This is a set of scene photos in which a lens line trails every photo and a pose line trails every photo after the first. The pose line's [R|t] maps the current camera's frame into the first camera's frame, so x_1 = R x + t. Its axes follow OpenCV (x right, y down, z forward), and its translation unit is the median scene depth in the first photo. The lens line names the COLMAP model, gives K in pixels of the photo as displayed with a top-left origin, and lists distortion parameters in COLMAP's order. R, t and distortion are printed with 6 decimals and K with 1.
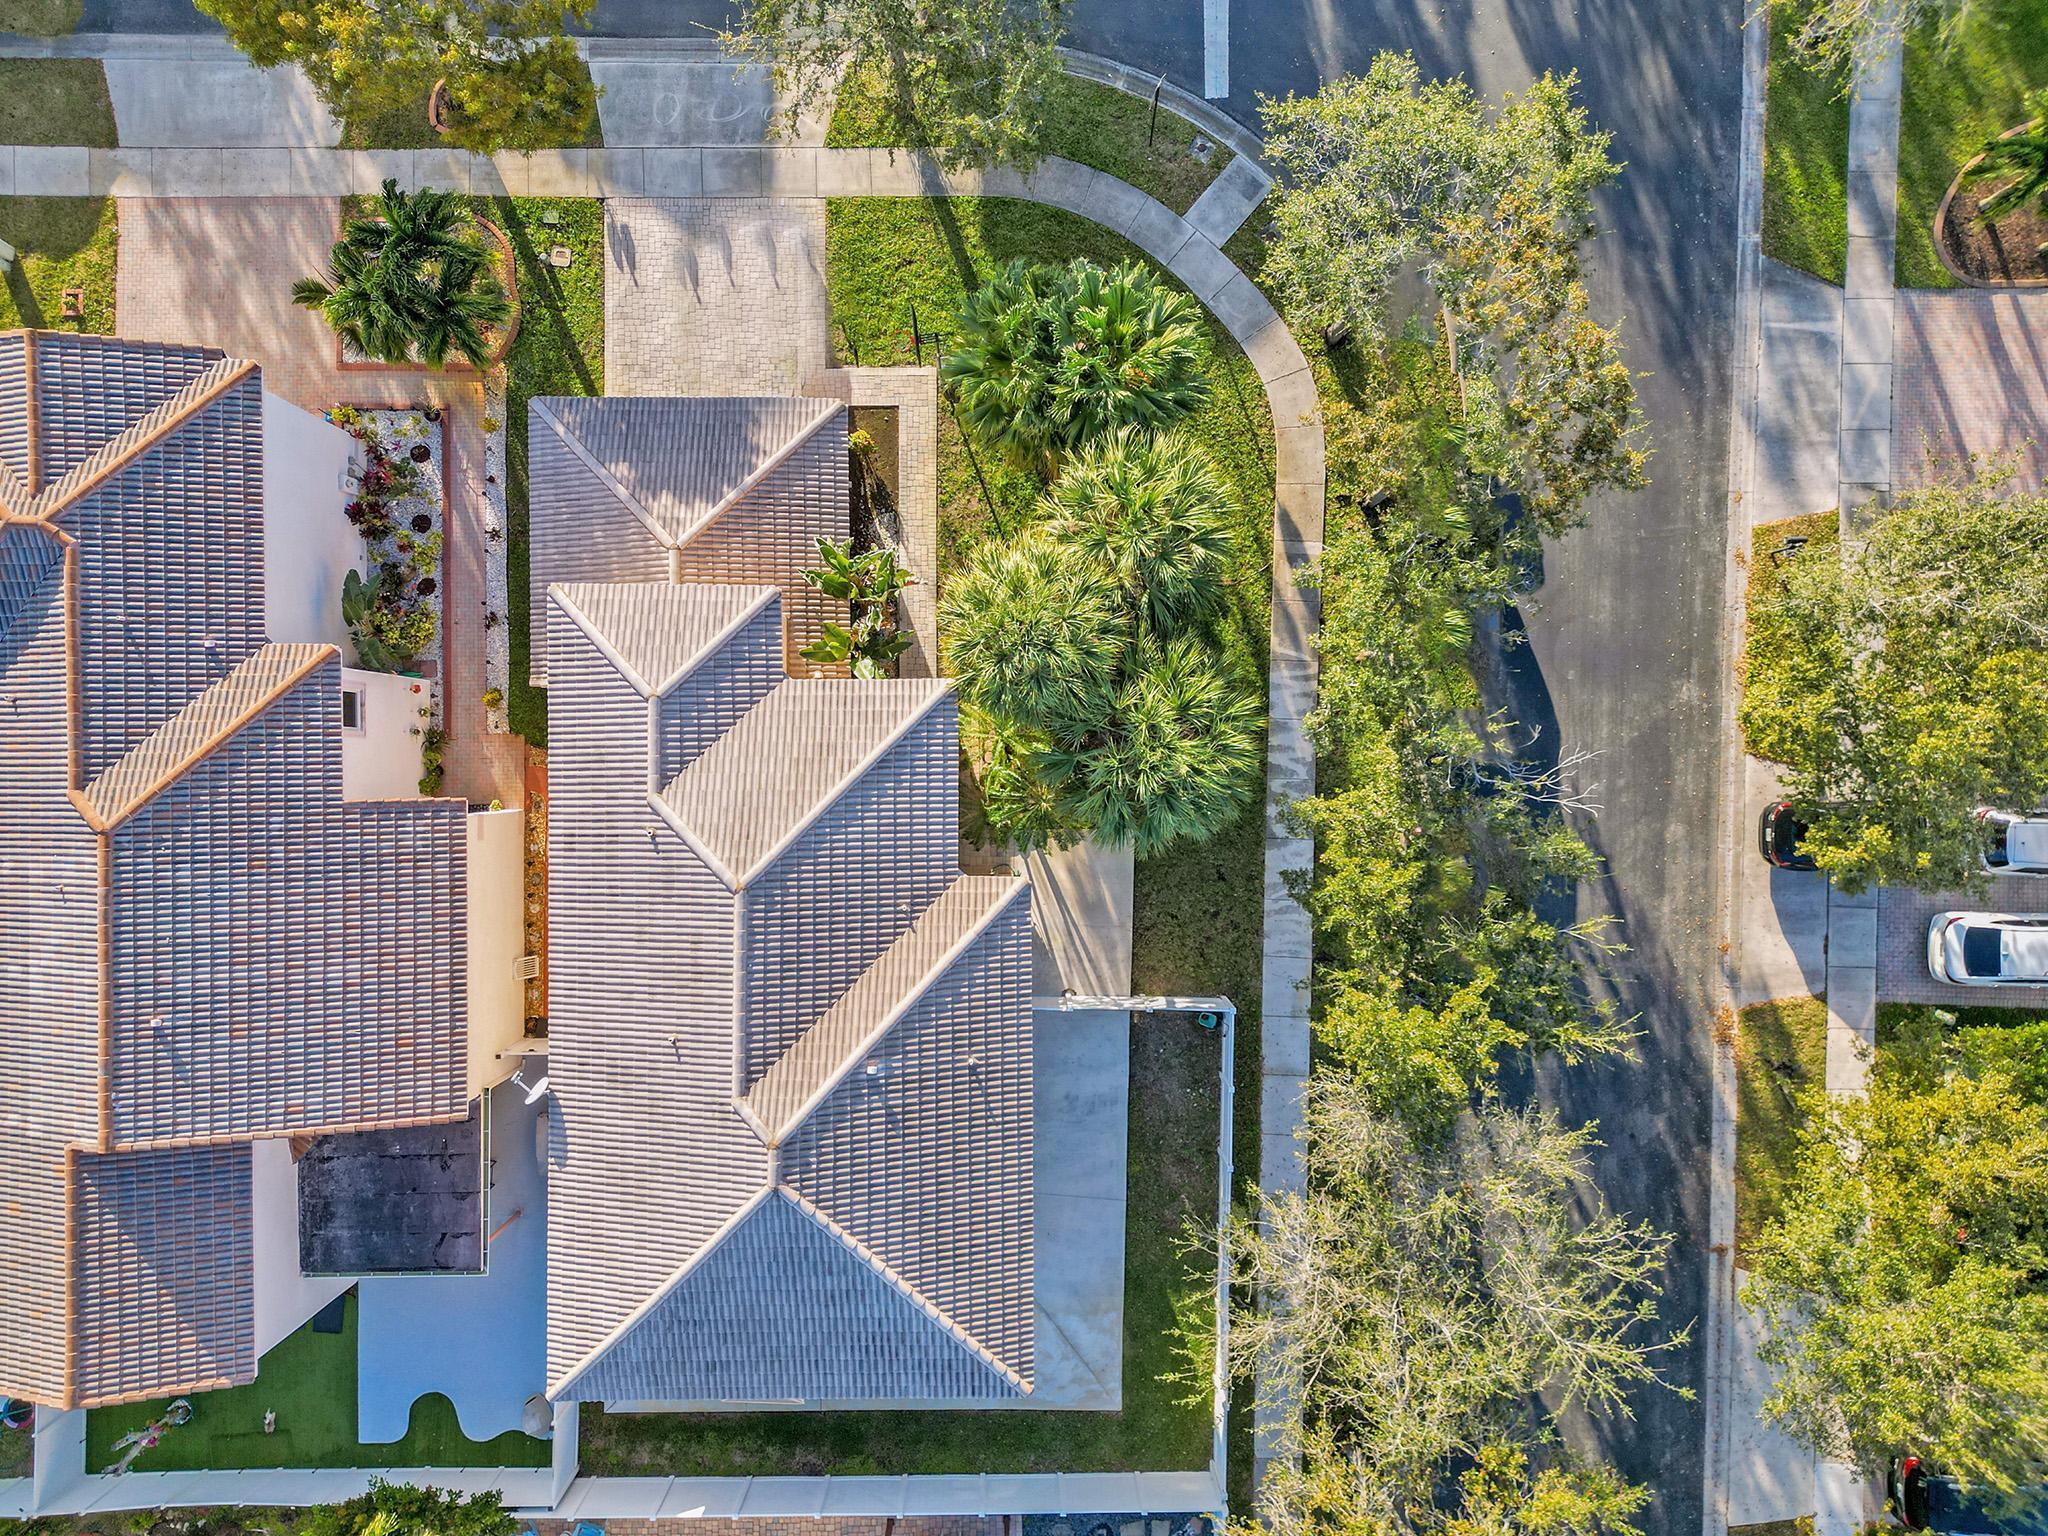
lens RADIAL K [[1422.6, 0, 1019.5], [0, 1422.6, 775.3], [0, 0, 1]] dist [0.074657, -0.069569]
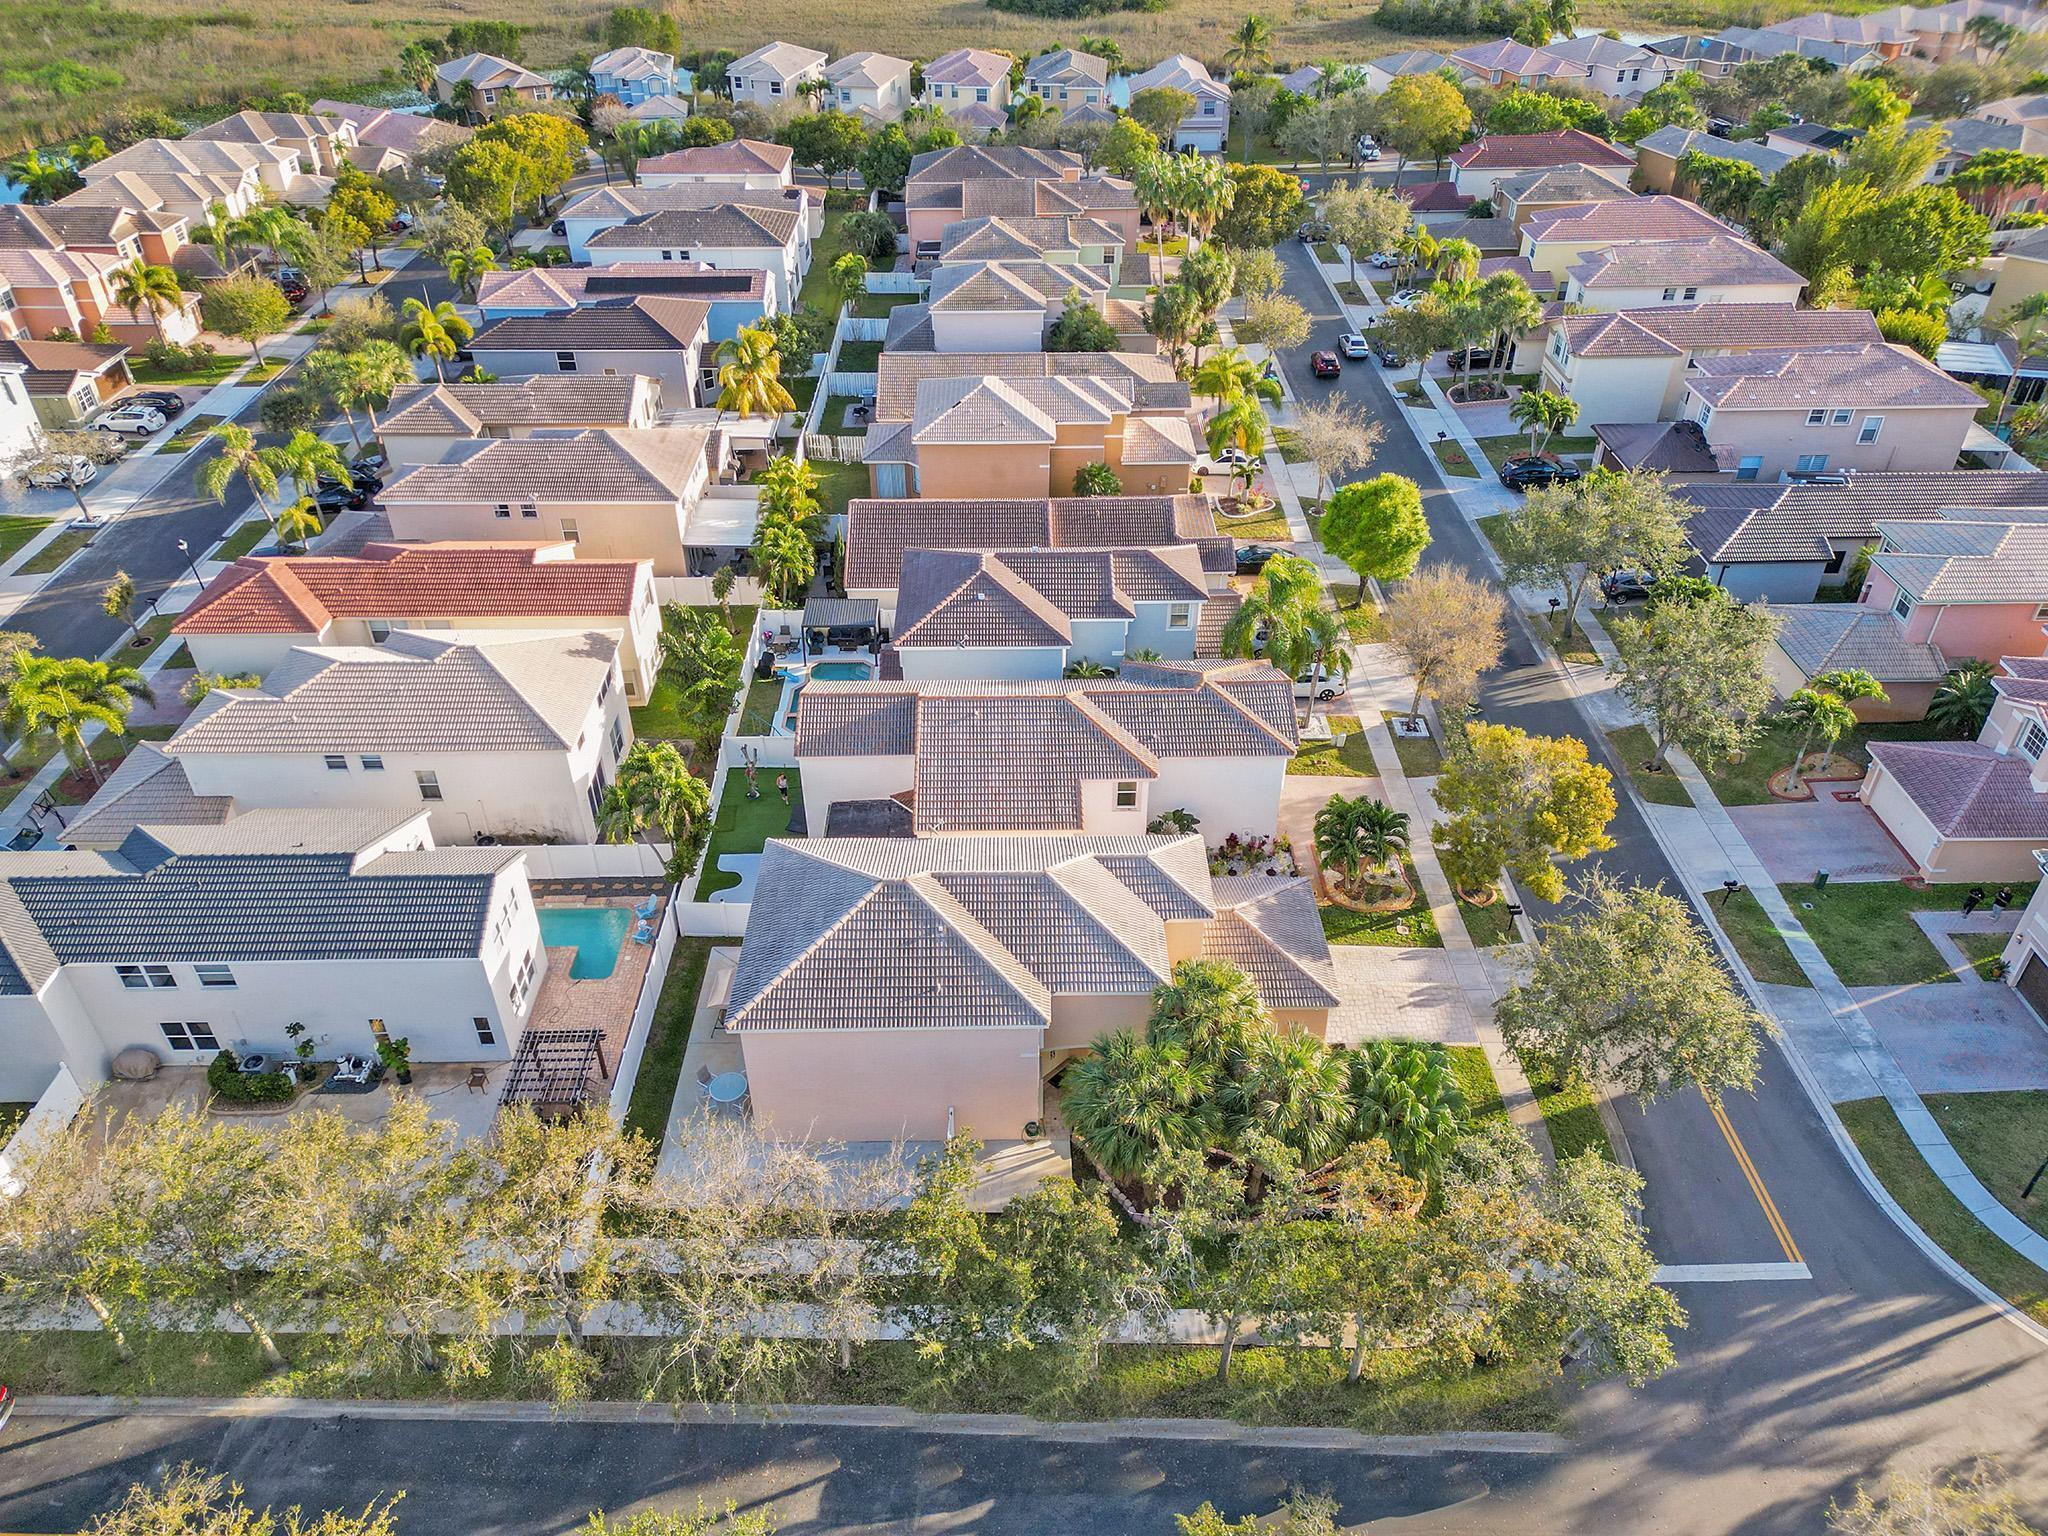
lens RADIAL K [[1455.6, 0, 1016.1], [0, 1455.6, 778.3], [0, 0, 1]] dist [0.101520, -0.126324]
pose [[0.004699, 0.580109, -0.814525, 1.086327], [-0.999989, 0.003190, -0.003497, 0.107292], [0.000570, 0.814532, 0.580118, -0.150163]]
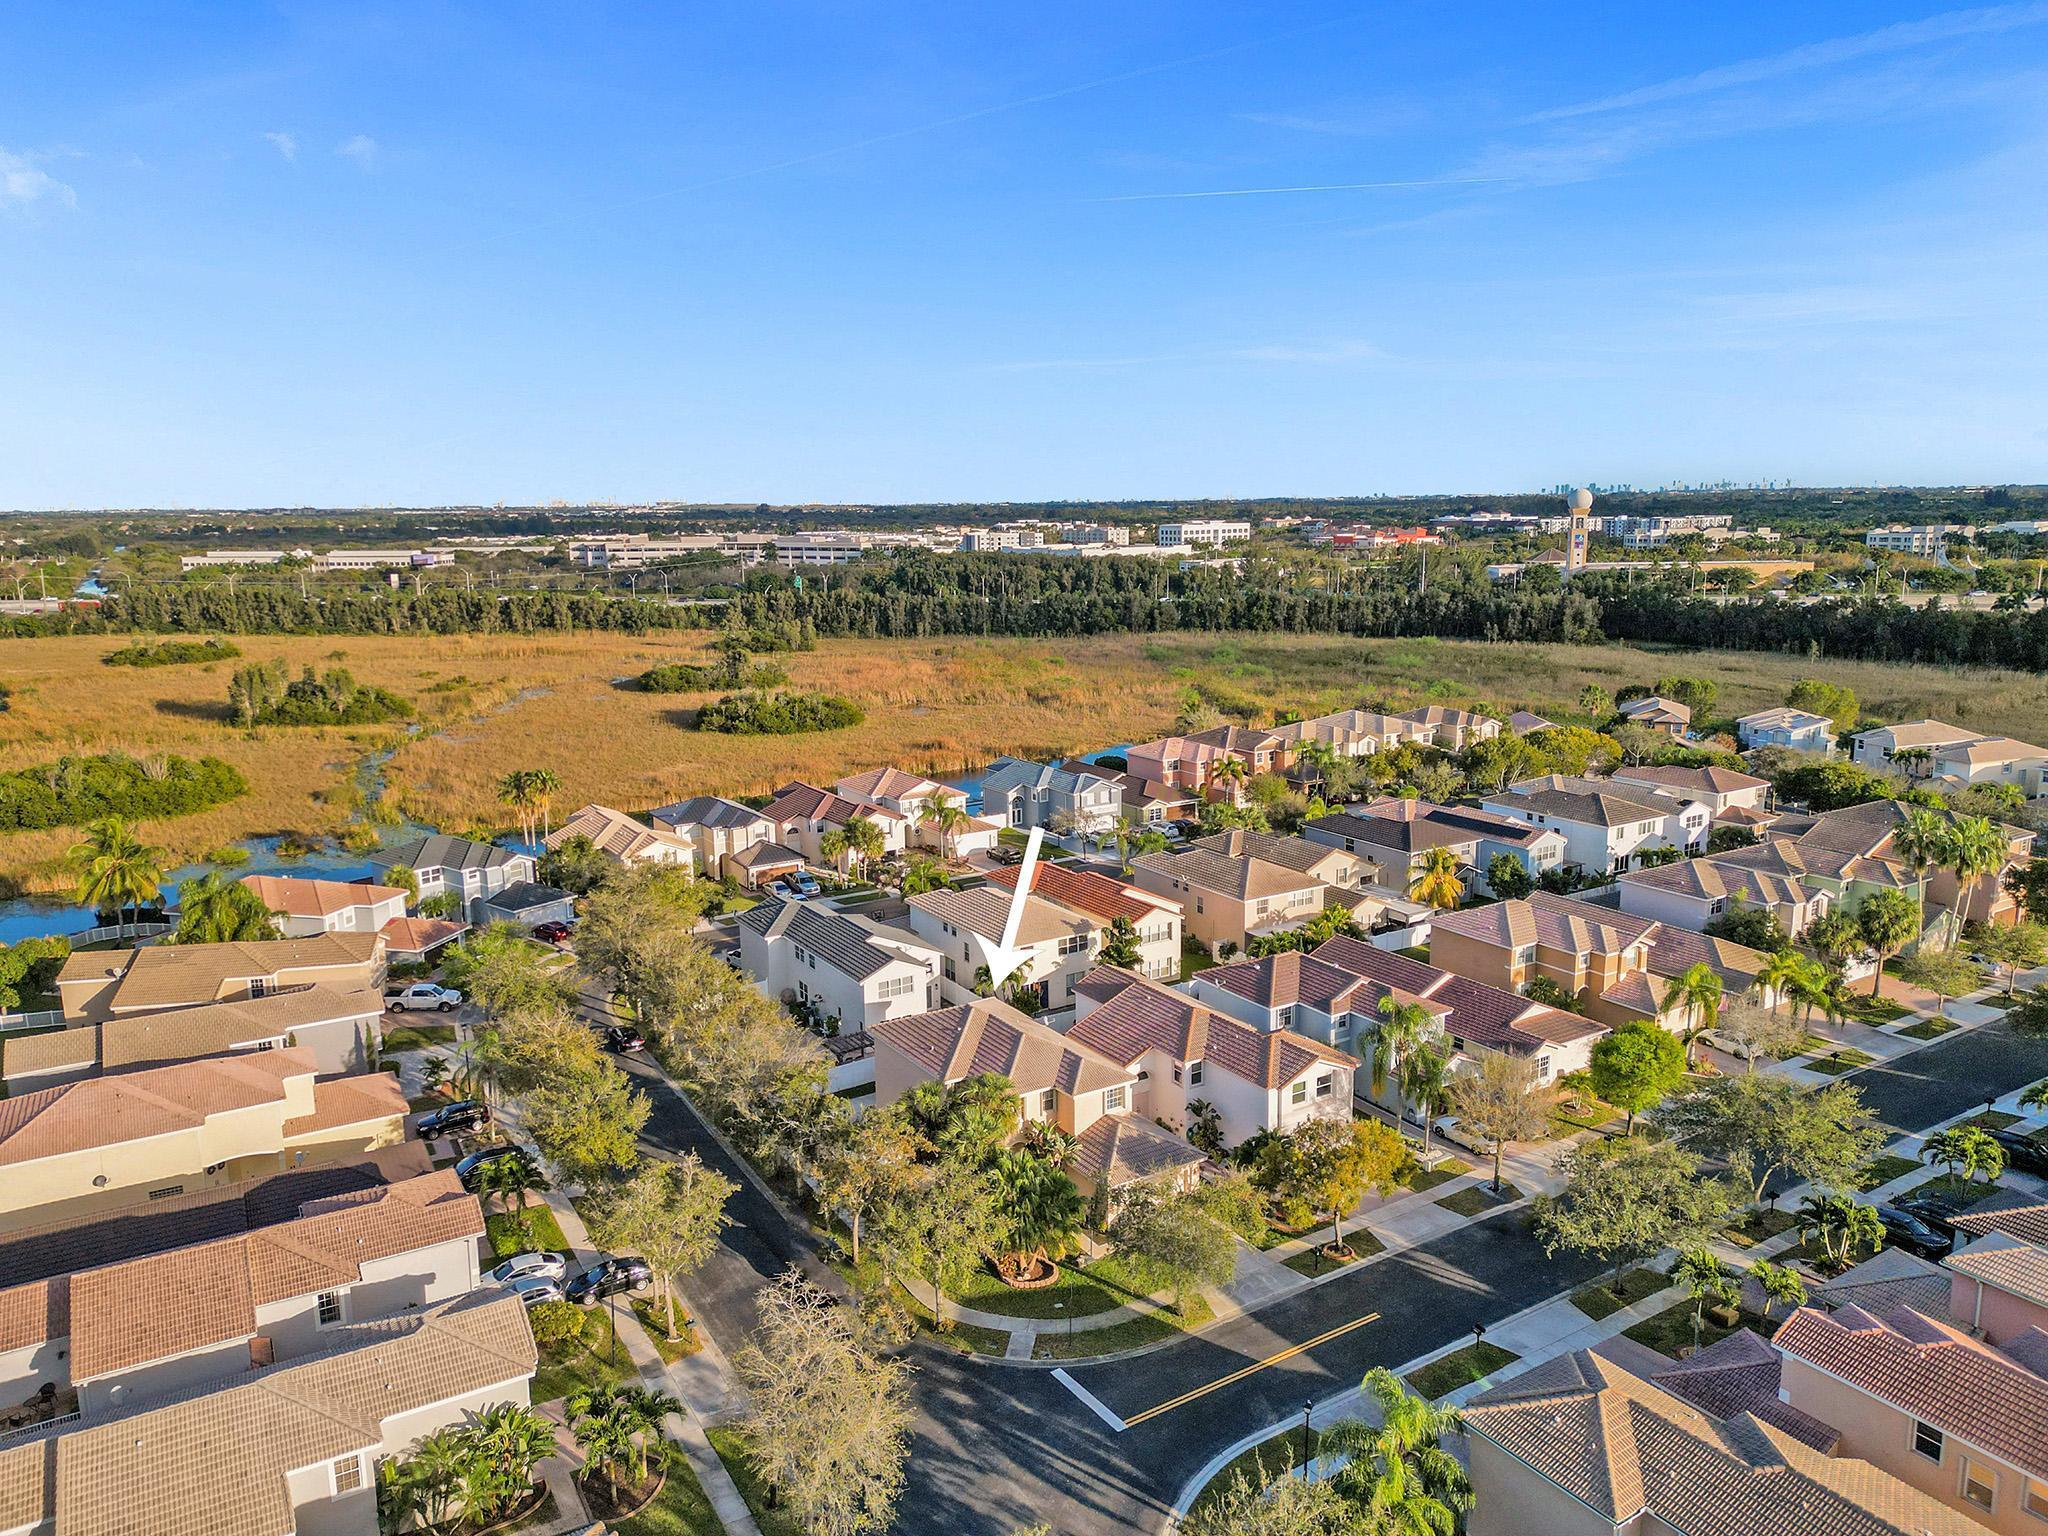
lens RADIAL K [[1414.4, 0, 1018.3], [0, 1414.4, 775.8], [0, 0, 1]] dist [0.107104, -0.161923]
pose [[-0.848159, 0.112385, -0.517683, 1.208822], [-0.529608, -0.157980, 0.833401, -2.142606], [0.011879, 0.981026, 0.193512, -0.149800]]
